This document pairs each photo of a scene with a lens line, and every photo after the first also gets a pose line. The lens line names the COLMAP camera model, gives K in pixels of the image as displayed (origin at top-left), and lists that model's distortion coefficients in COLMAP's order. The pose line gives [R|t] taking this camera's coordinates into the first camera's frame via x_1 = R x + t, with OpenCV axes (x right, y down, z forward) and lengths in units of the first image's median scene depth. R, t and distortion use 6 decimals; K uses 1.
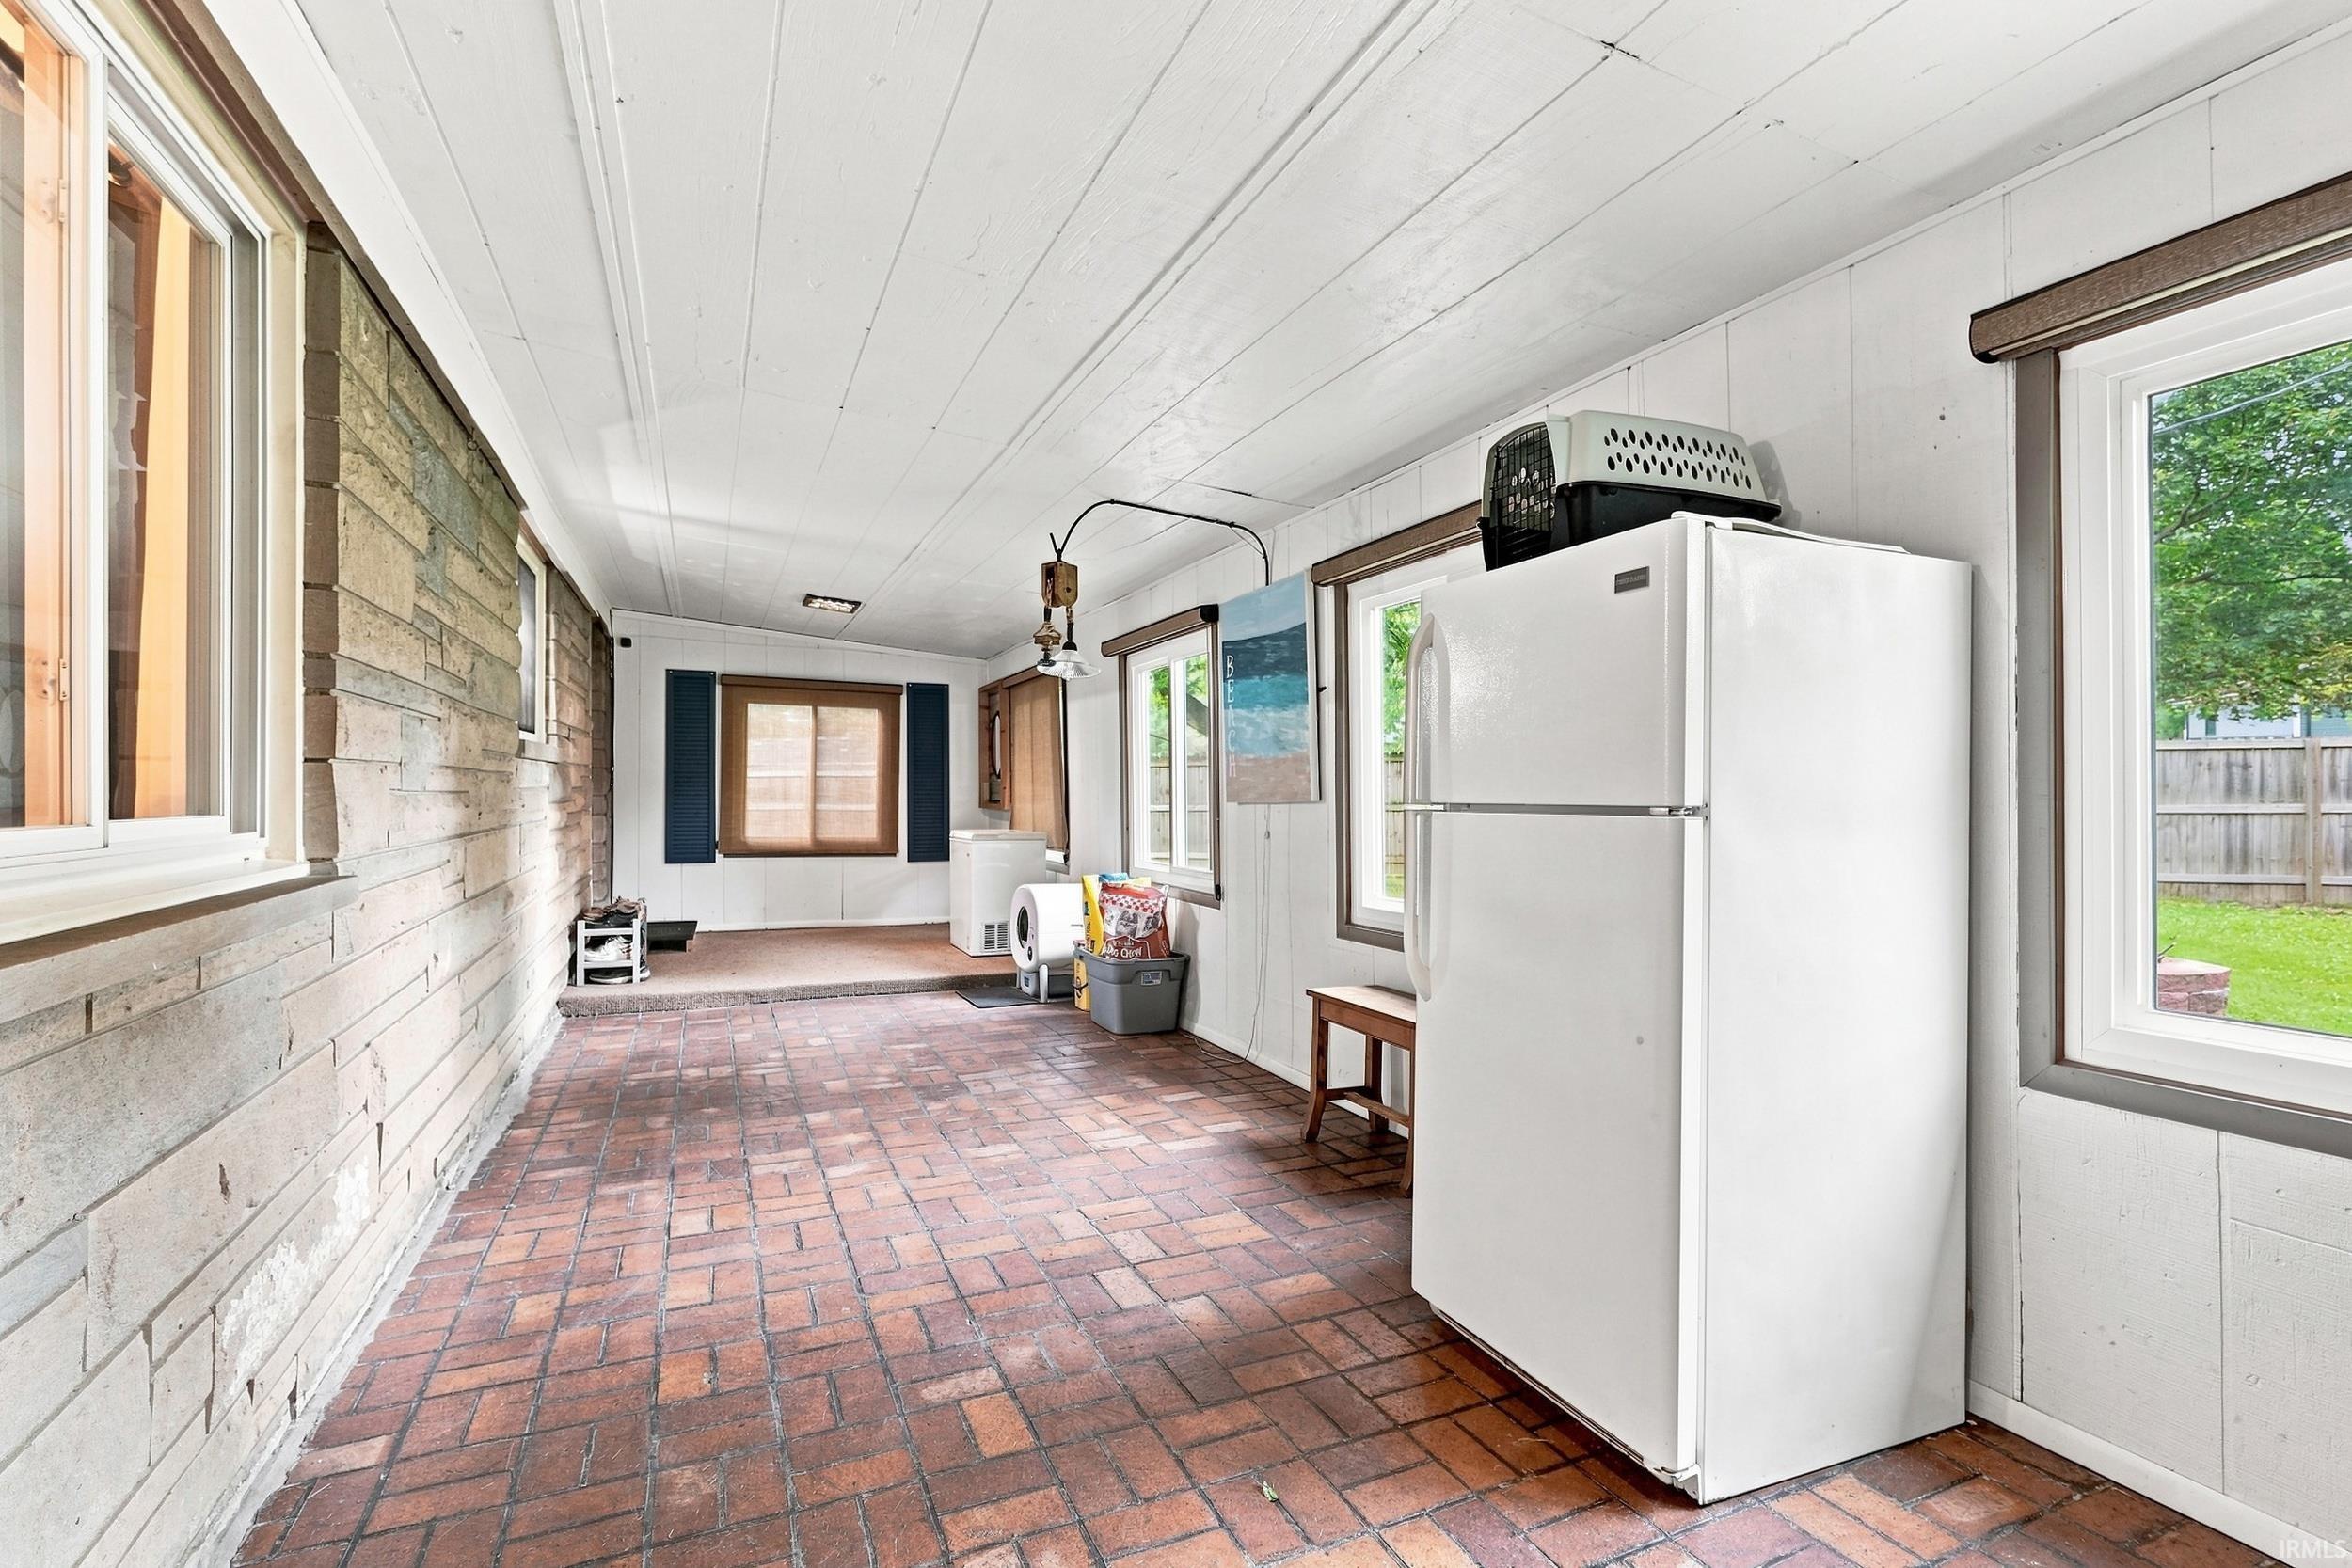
lens RADIAL K [[1095.6, 0, 1187.6], [0, 1095.6, 783.6], [0, 0, 1]] dist [-0.001581, 0.002349]
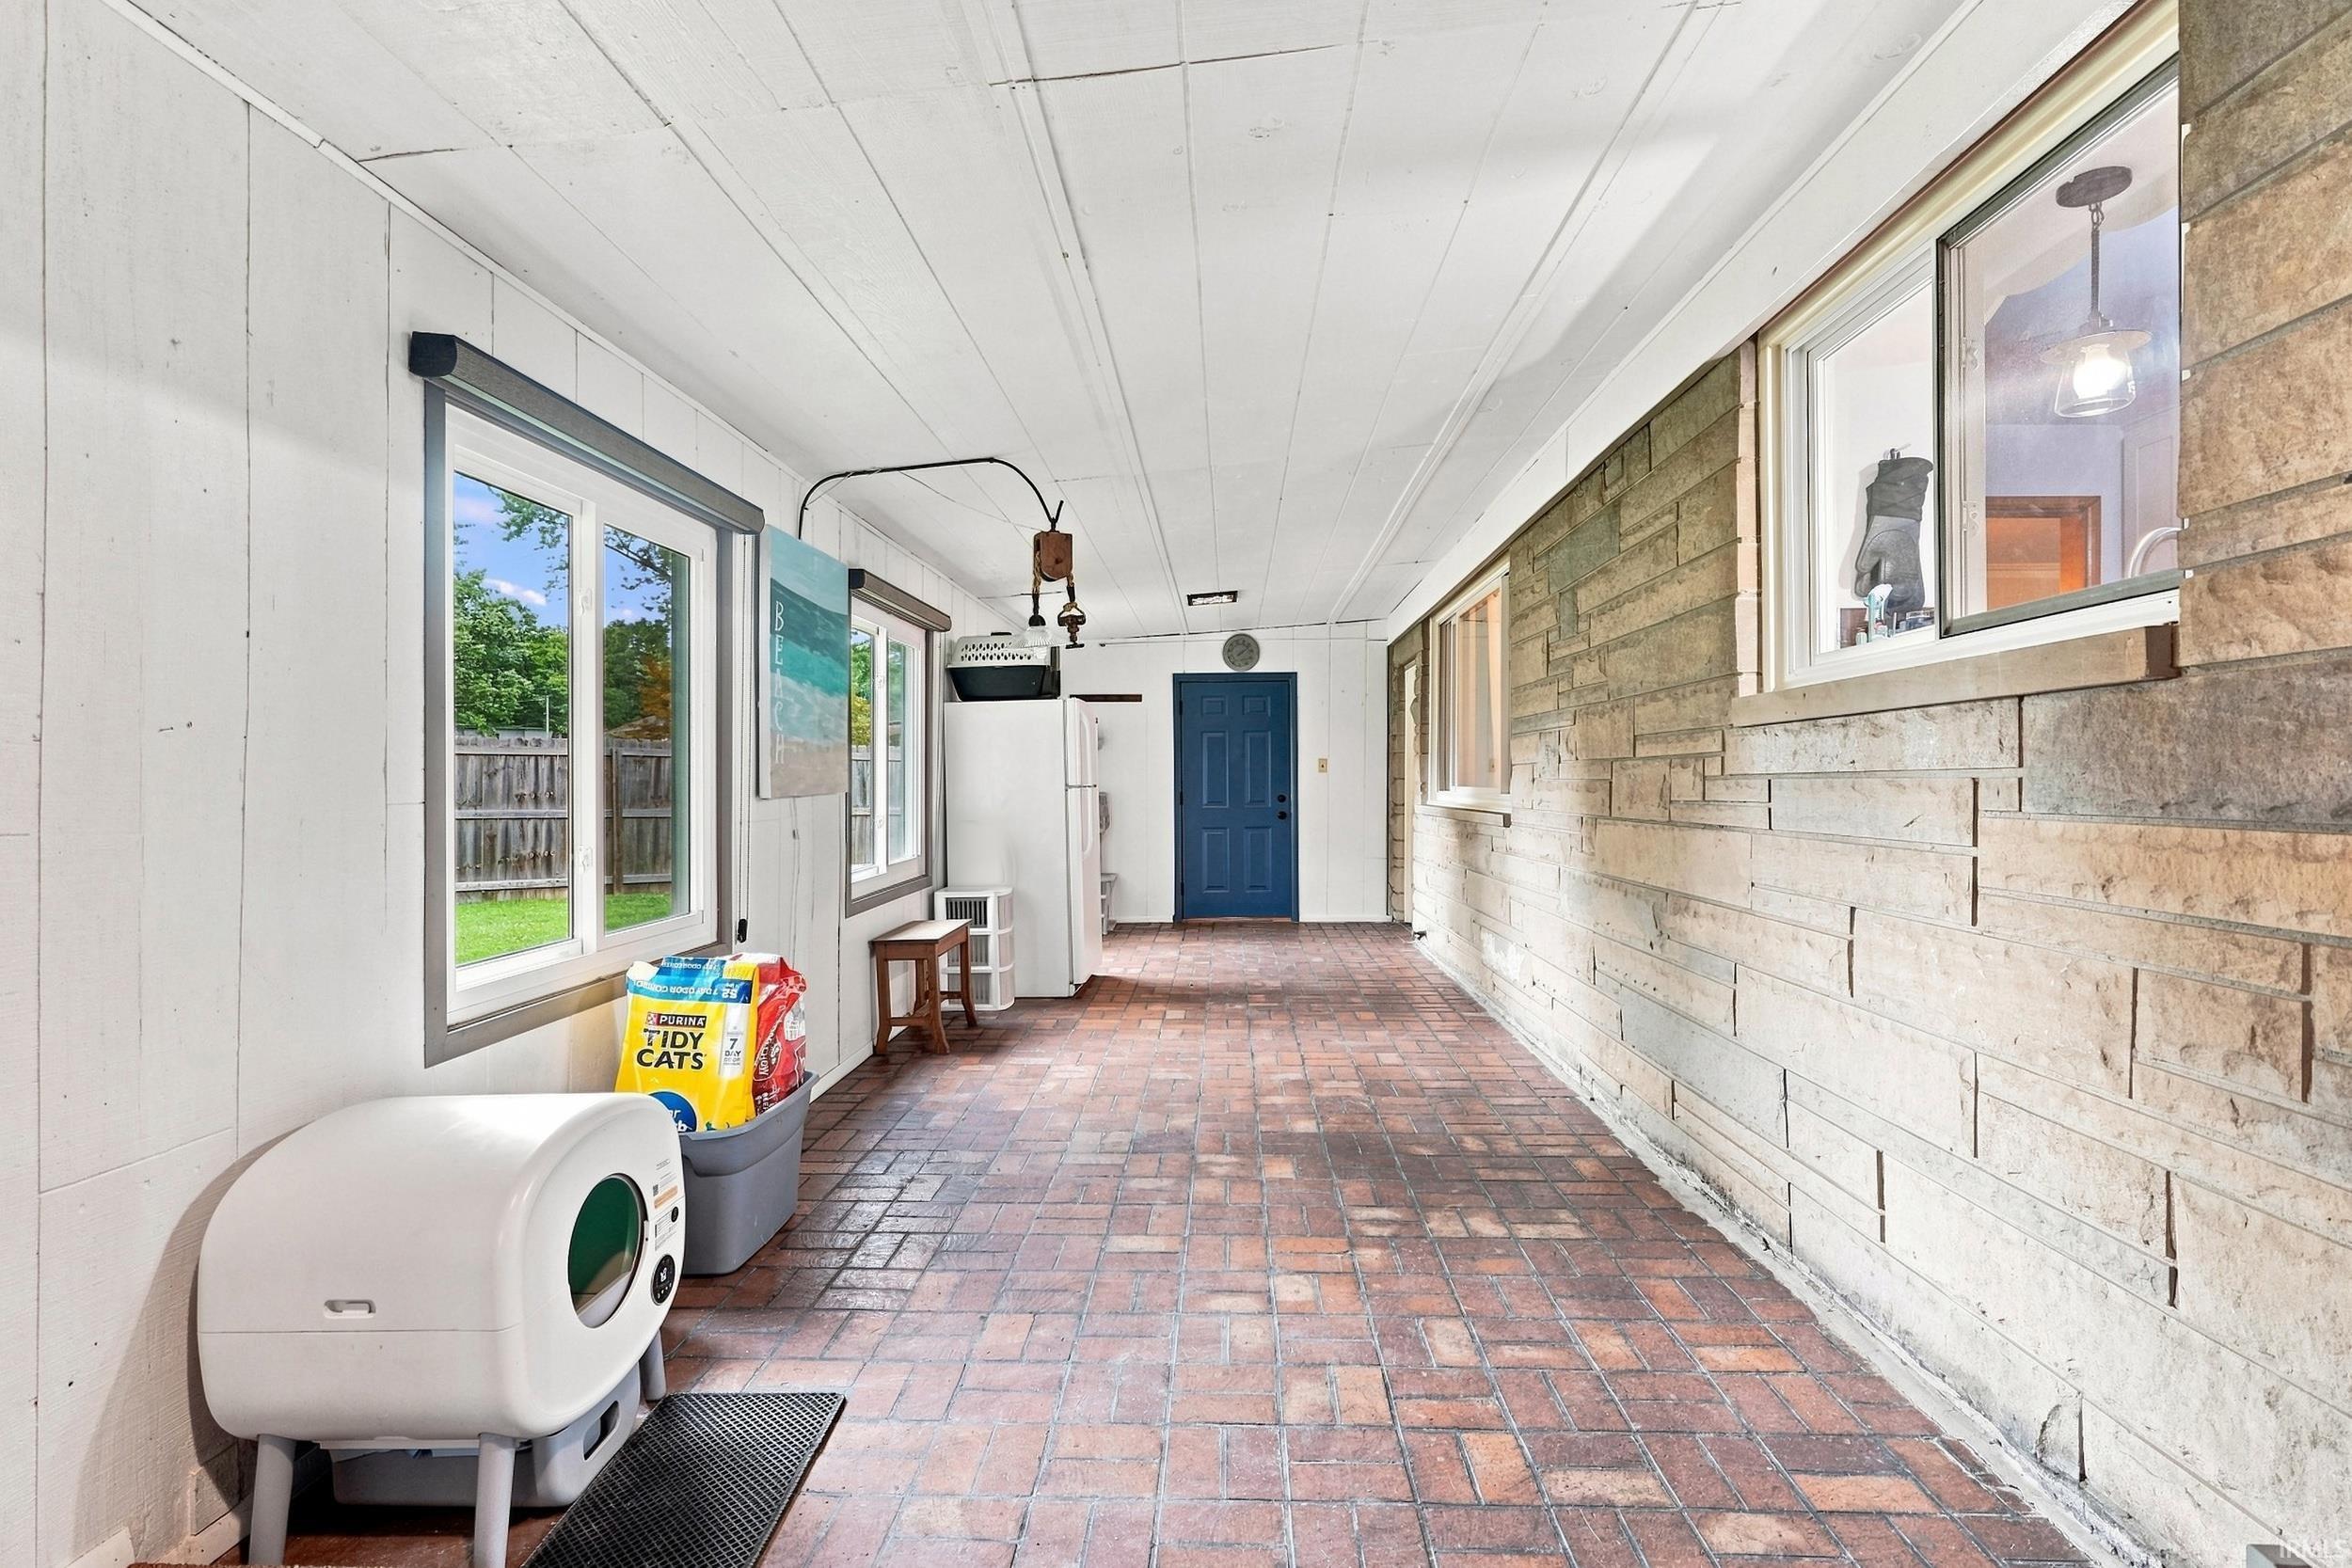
lens RADIAL K [[1095.6, 0, 1182.0], [0, 1095.6, 782.3], [0, 0, 1]] dist [-0.001581, 0.002349]
pose [[-0.895236, 0.004673, 0.445567, -0.692578], [0.002644, 0.999983, -0.005175, 0.014271], [-0.445584, -0.003455, -0.895234, 1.975321]]
